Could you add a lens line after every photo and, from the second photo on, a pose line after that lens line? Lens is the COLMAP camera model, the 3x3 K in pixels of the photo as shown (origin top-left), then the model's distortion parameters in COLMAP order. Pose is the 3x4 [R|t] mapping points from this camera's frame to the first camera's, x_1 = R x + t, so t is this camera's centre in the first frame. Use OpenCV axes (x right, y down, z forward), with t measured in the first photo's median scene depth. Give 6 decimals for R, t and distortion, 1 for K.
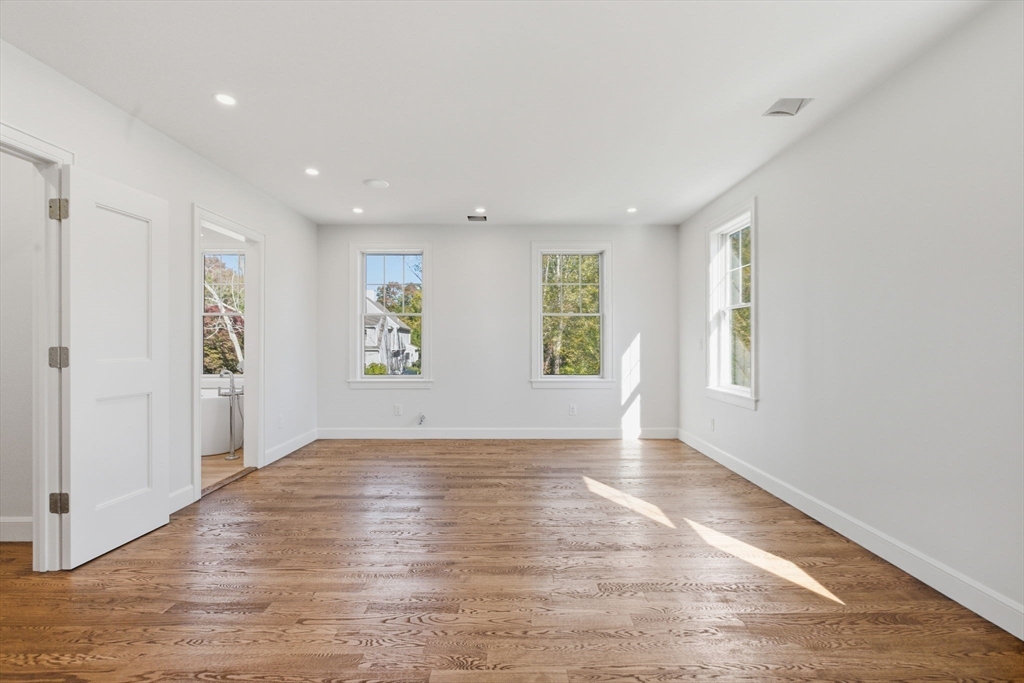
lens RADIAL K [[463.0, 0, 518.3], [0, 463.0, 341.8], [0, 0, 1]] dist [-0.013305, -0.000151]
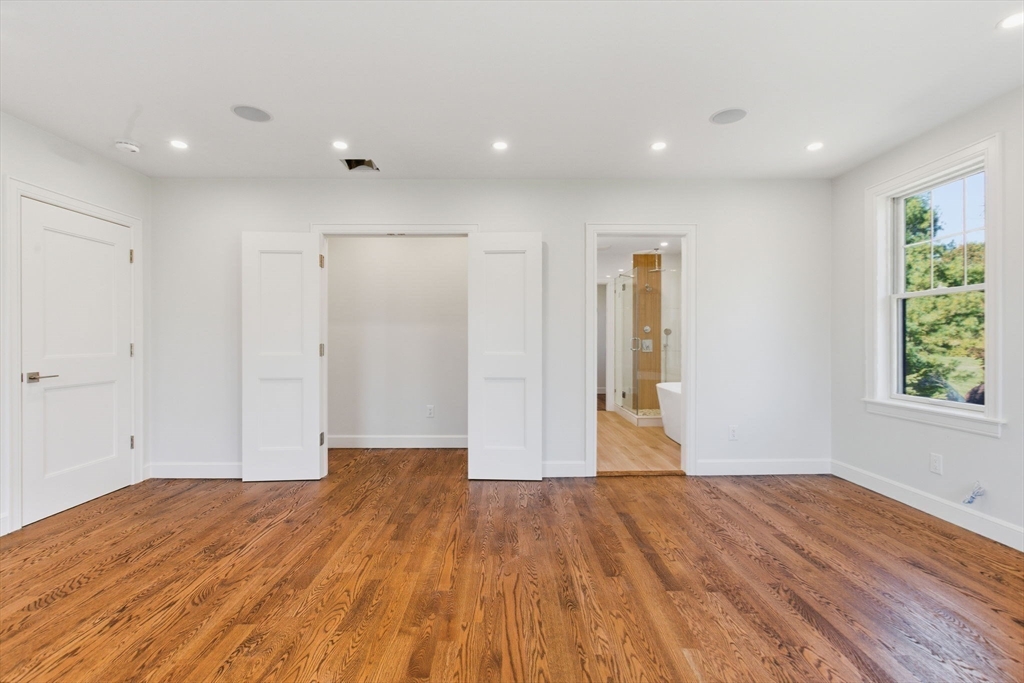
lens RADIAL K [[463.0, 0, 517.8], [0, 463.0, 341.7], [0, 0, 1]] dist [-0.013305, -0.000151]
pose [[-0.000028, 0.000686, -1.000000, 0.547808], [-0.001153, 0.999999, 0.000686, 0.001560], [0.999999, 0.001153, -0.000028, 0.939824]]
